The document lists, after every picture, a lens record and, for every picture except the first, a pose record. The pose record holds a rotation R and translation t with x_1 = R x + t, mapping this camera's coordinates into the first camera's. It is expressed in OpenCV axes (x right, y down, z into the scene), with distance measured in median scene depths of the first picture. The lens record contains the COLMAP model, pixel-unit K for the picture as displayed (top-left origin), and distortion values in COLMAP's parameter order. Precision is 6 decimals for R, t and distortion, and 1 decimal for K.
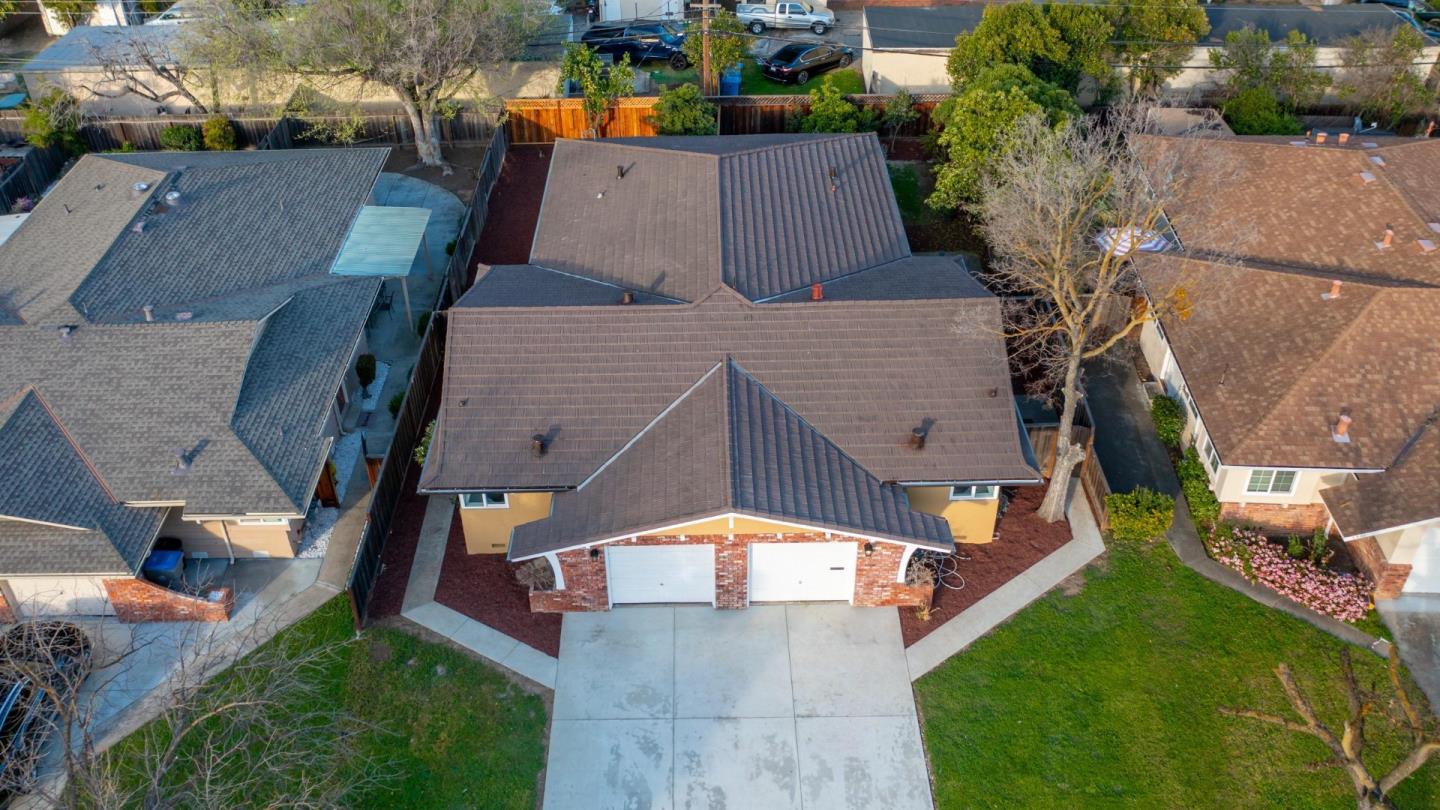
lens RADIAL K [[1172.3, 0, 684.9], [0, 1172.3, 419.9], [0, 0, 1]] dist [-0.018043, 0.009933]
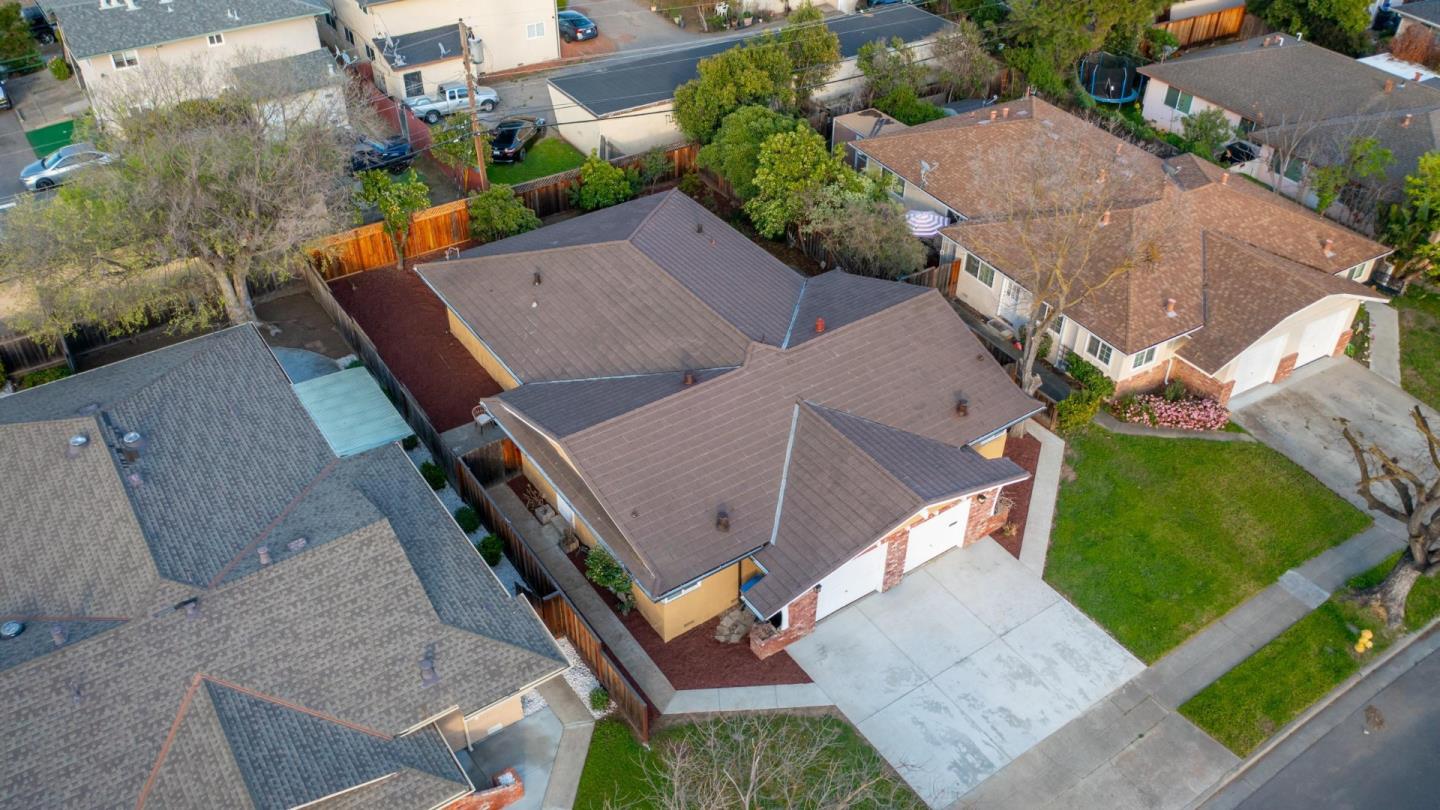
lens RADIAL K [[1109.2, 0, 723.4], [0, 1109.2, 463.9], [0, 0, 1]] dist [-0.009004, -0.003561]
pose [[0.815624, -0.347164, 0.462856, -0.598533], [0.330983, 0.936117, 0.118890, -0.157808], [-0.474562, 0.056228, 0.878425, 0.050602]]
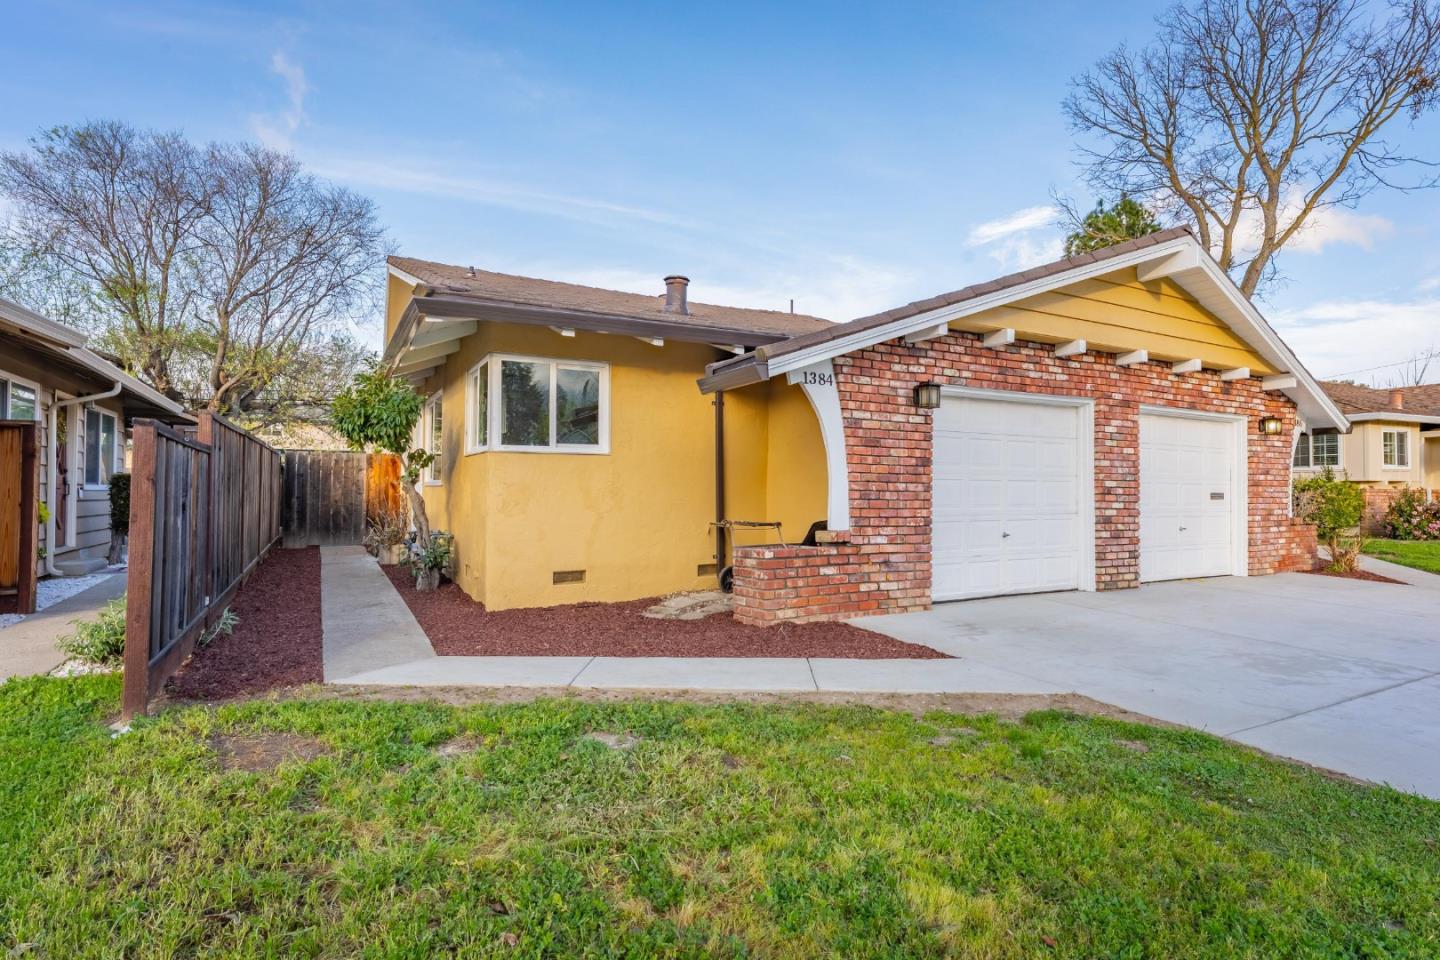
lens RADIAL K [[726.4, 0, 718.5], [0, 726.4, 478.0], [0, 0, 1]] dist [0.006618, 0.000459]
pose [[0.875971, 0.036354, 0.480991, -0.247229], [0.277970, 0.776892, -0.564953, 0.246898], [-0.394217, 0.628584, 0.670429, 0.832686]]
